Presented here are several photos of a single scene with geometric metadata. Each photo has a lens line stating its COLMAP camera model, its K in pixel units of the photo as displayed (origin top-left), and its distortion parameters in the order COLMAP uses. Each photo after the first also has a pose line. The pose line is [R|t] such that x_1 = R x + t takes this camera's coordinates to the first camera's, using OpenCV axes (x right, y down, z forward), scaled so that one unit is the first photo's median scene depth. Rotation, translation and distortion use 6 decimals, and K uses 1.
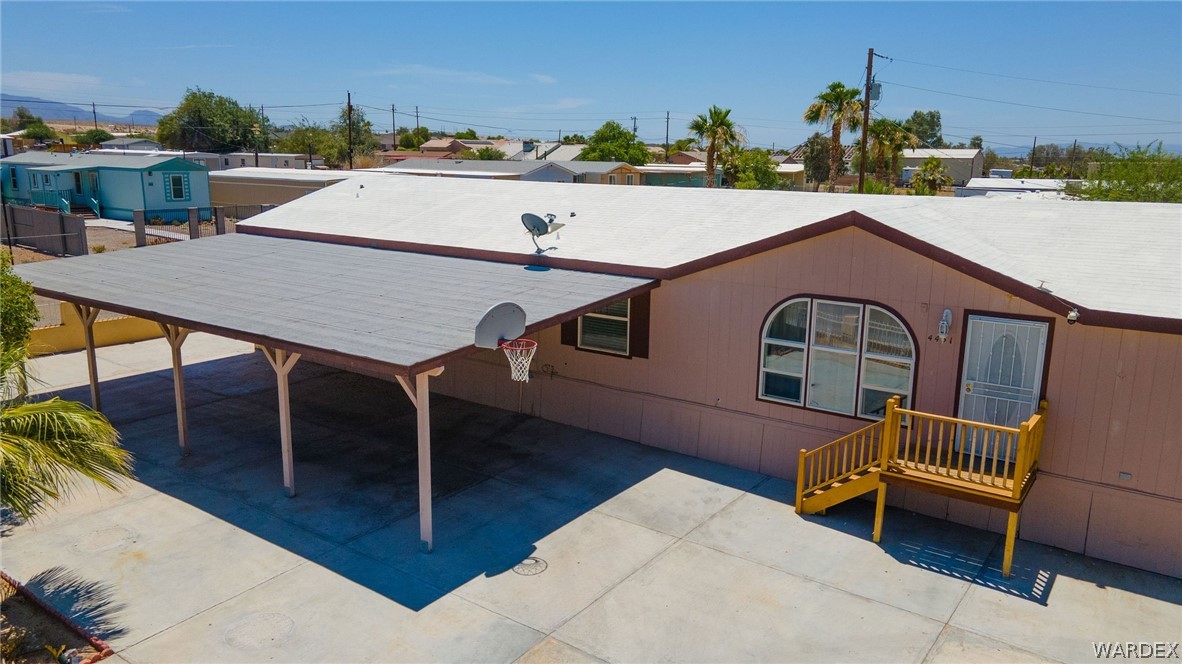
lens RADIAL K [[854.7, 0, 591.0], [0, 854.7, 332.0], [0, 0, 1]] dist [-0.001700, -0.001482]
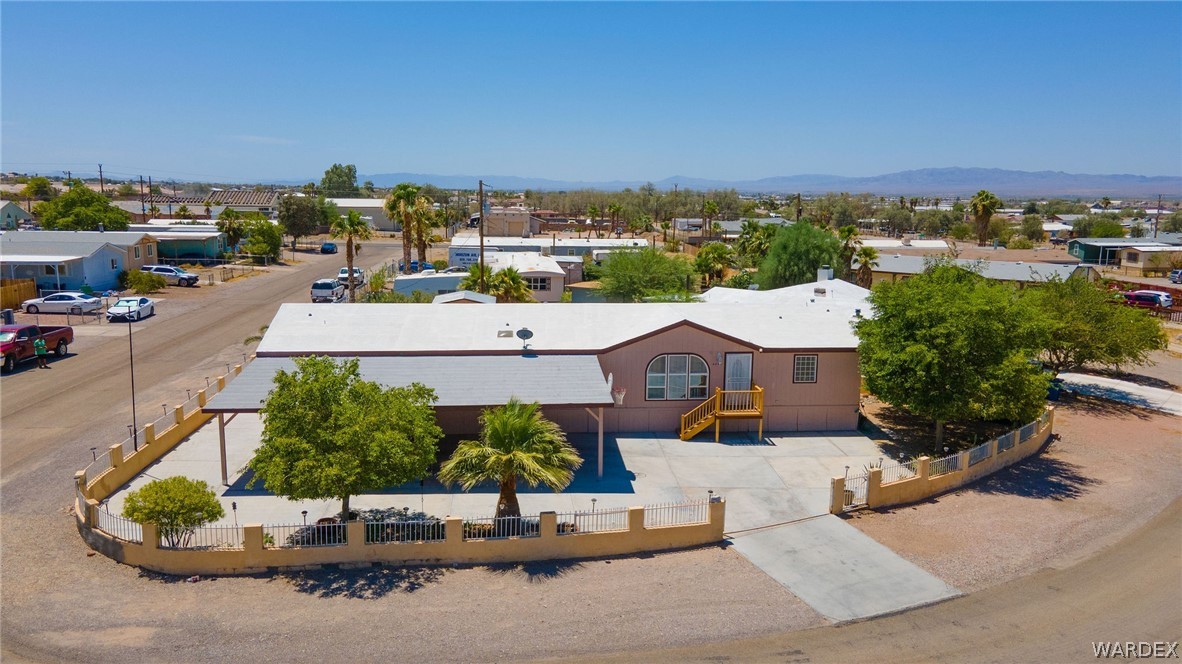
lens RADIAL K [[854.7, 0, 591.0], [0, 854.7, 332.0], [0, 0, 1]] dist [-0.001700, -0.001482]
pose [[0.751229, -0.110242, 0.650770, -1.647117], [0.131291, 0.991209, 0.016355, -0.190927], [-0.646852, 0.073154, 0.759099, -0.793116]]
